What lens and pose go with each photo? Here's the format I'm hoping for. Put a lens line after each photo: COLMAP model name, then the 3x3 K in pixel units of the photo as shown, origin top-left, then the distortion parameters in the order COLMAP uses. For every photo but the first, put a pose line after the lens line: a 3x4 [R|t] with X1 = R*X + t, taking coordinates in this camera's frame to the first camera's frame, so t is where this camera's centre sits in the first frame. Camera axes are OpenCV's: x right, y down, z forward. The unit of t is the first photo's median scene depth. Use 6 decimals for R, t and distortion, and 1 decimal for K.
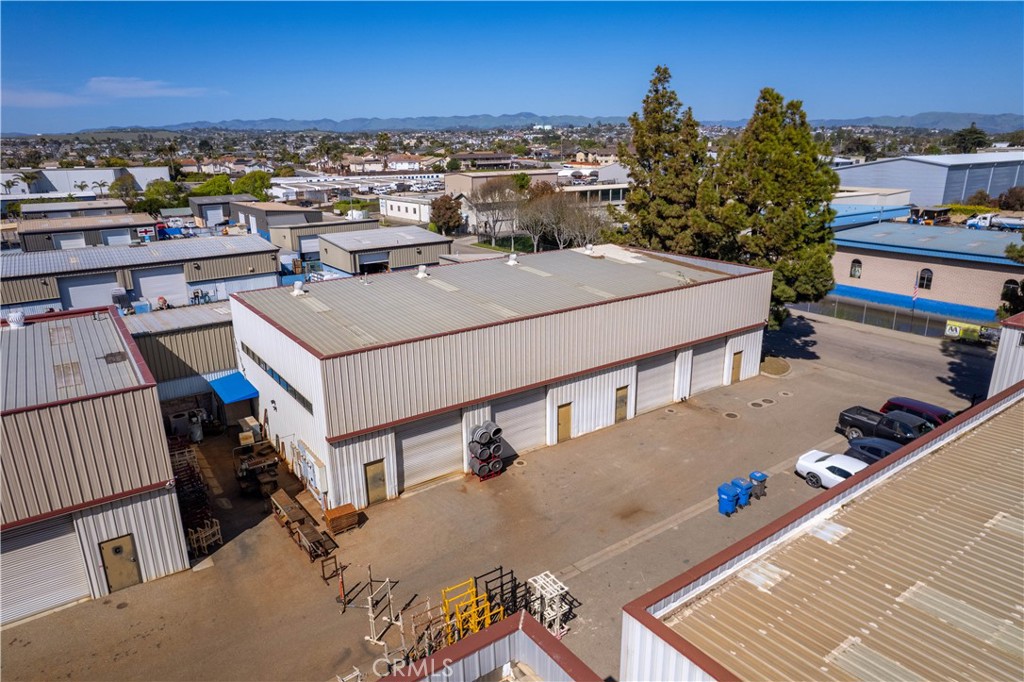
lens RADIAL K [[653.7, 0, 507.4], [0, 653.7, 341.3], [0, 0, 1]] dist [-0.045412, 0.028761]
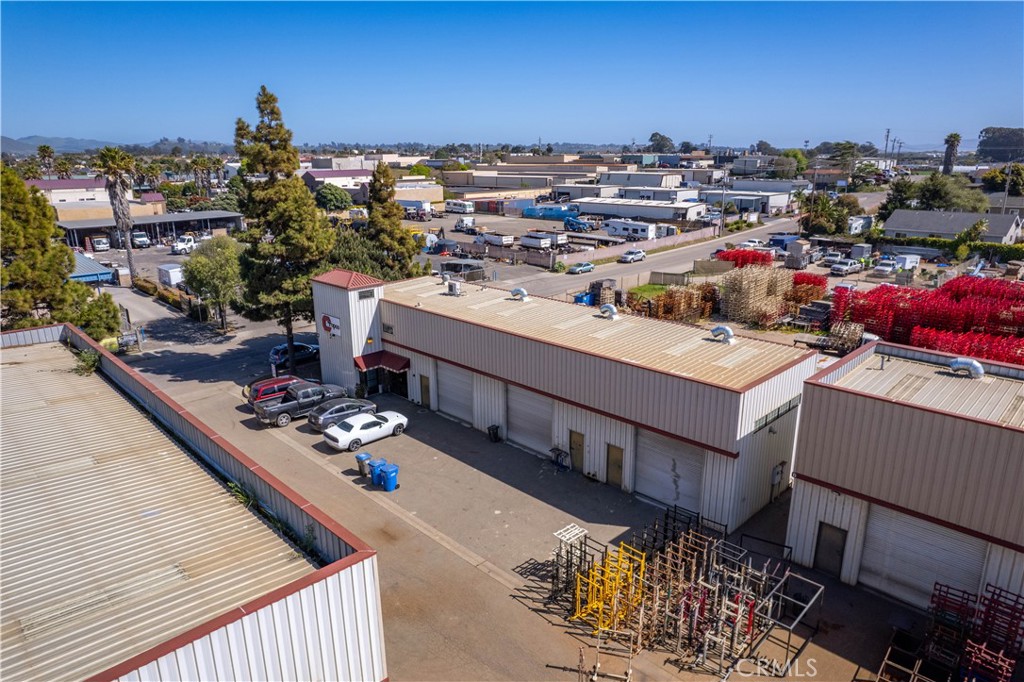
lens RADIAL K [[653.7, 0, 508.4], [0, 653.7, 348.3], [0, 0, 1]] dist [-0.045412, 0.028761]
pose [[-0.158027, -0.265230, 0.951147, -0.627123], [0.297232, 0.905798, 0.301967, -0.212944], [-0.941637, 0.330430, -0.064306, 0.697262]]
